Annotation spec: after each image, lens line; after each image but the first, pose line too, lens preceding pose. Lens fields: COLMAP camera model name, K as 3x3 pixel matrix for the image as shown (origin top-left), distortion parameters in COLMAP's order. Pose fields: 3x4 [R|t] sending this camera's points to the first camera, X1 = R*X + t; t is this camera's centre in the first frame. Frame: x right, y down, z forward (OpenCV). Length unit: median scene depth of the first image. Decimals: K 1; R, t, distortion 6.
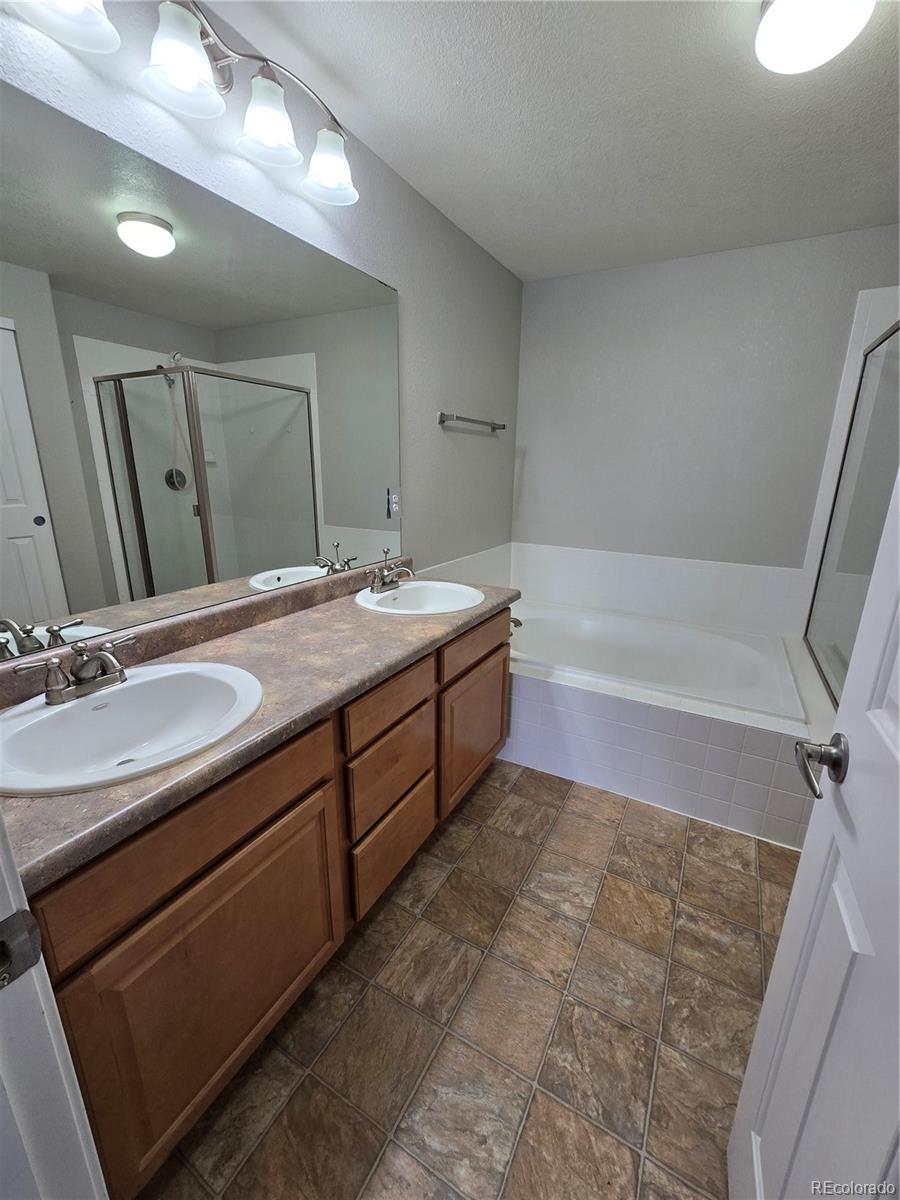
lens RADIAL K [[489.9, 0, 455.2], [0, 489.9, 603.1], [0, 0, 1]] dist [-0.002839, 0.001061]
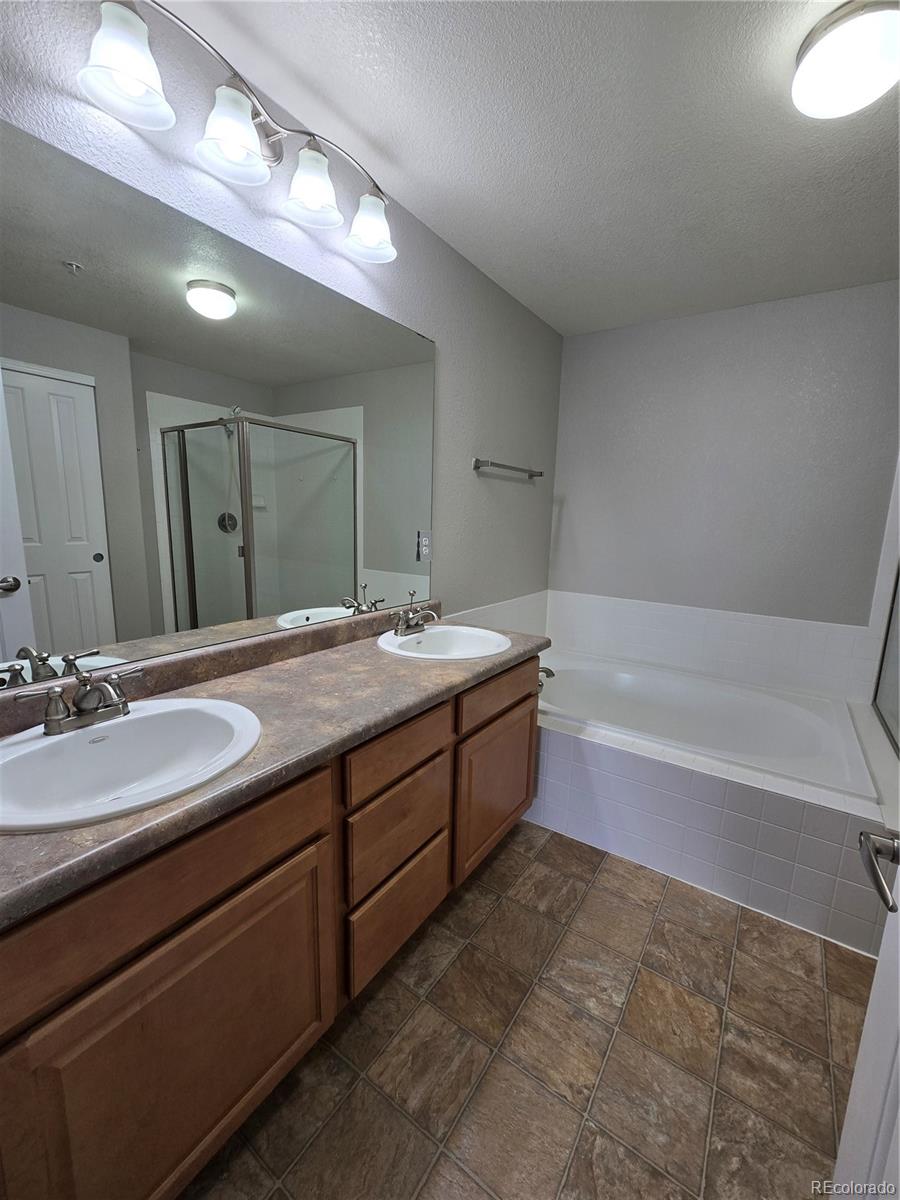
lens RADIAL K [[489.9, 0, 455.2], [0, 489.9, 603.1], [0, 0, 1]] dist [-0.002839, 0.001061]
pose [[0.995712, 0.029952, -0.087519, 0.039765], [-0.038343, 0.994659, -0.095827, 0.005307], [0.084181, 0.098772, 0.991543, 0.047111]]
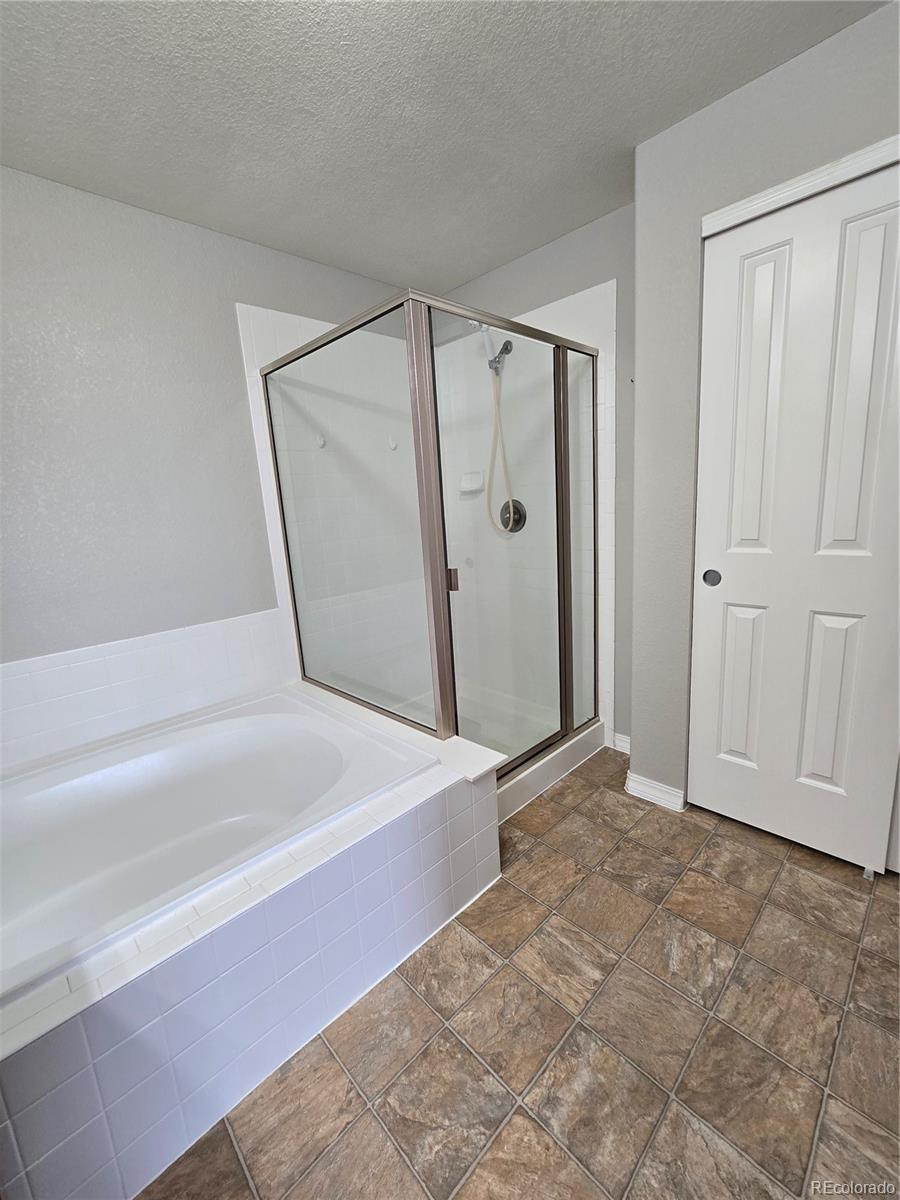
lens RADIAL K [[487.8, 0, 456.6], [0, 487.8, 603.4], [0, 0, 1]] dist [-0.008642, 0.003636]
pose [[0.280249, -0.224600, 0.933282, -0.036906], [0.318390, 0.938954, 0.130358, -0.147091], [-0.905587, 0.260615, 0.334651, 0.673955]]
